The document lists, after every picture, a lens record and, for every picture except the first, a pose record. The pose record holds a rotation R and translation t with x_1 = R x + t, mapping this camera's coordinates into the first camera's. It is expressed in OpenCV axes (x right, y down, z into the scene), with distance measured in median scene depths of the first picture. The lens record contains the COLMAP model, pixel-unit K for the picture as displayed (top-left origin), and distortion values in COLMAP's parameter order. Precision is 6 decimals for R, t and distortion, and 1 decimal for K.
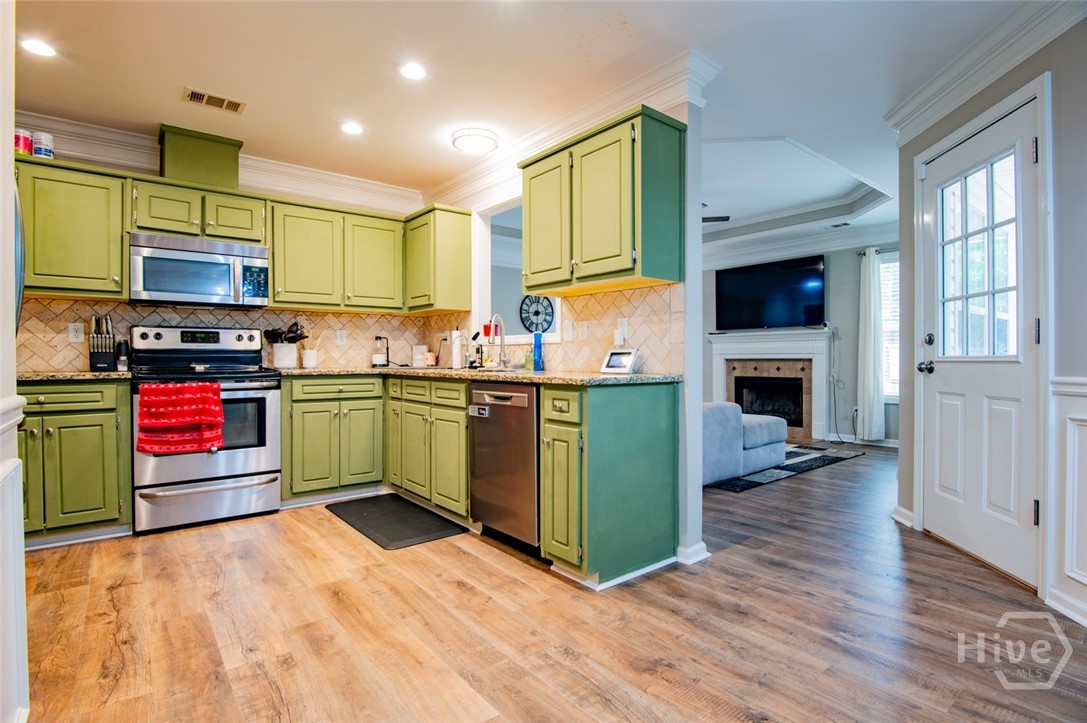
lens RADIAL K [[532.6, 0, 544.5], [0, 532.6, 360.2], [0, 0, 1]] dist [-0.016860, -0.000375]
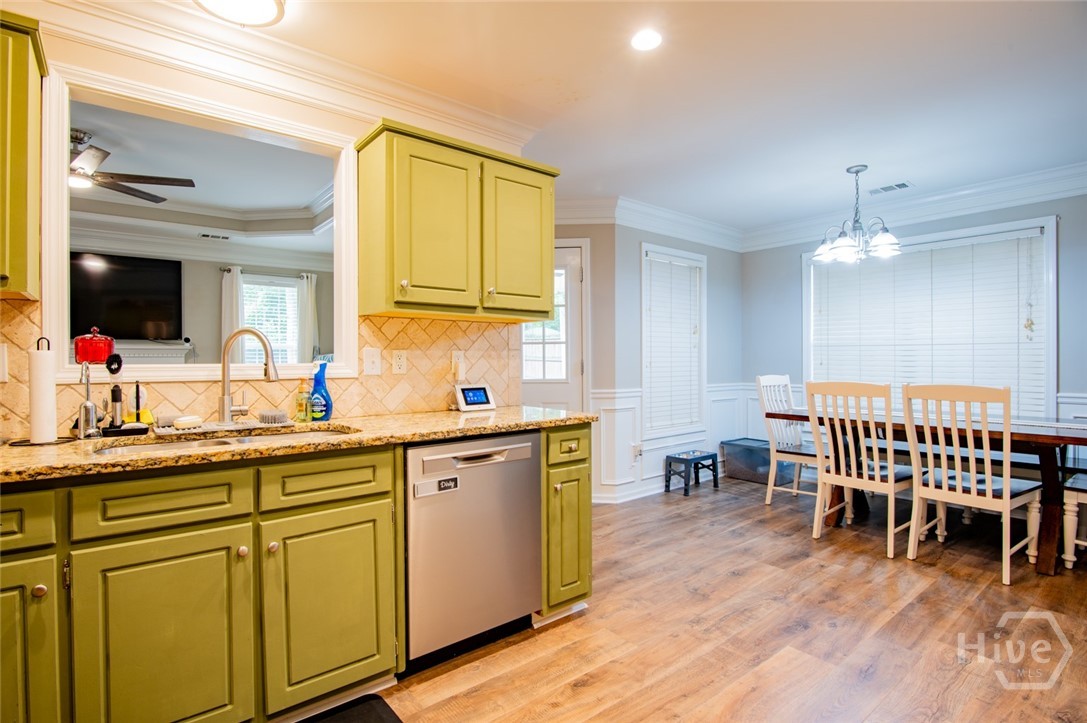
lens RADIAL K [[532.6, 0, 544.6], [0, 532.6, 360.4], [0, 0, 1]] dist [-0.016860, -0.000375]
pose [[-0.000039, -0.000633, 1.000000, -0.843404], [0.008515, 0.999964, 0.000633, -0.066224], [-0.999964, 0.008515, -0.000033, 0.913801]]
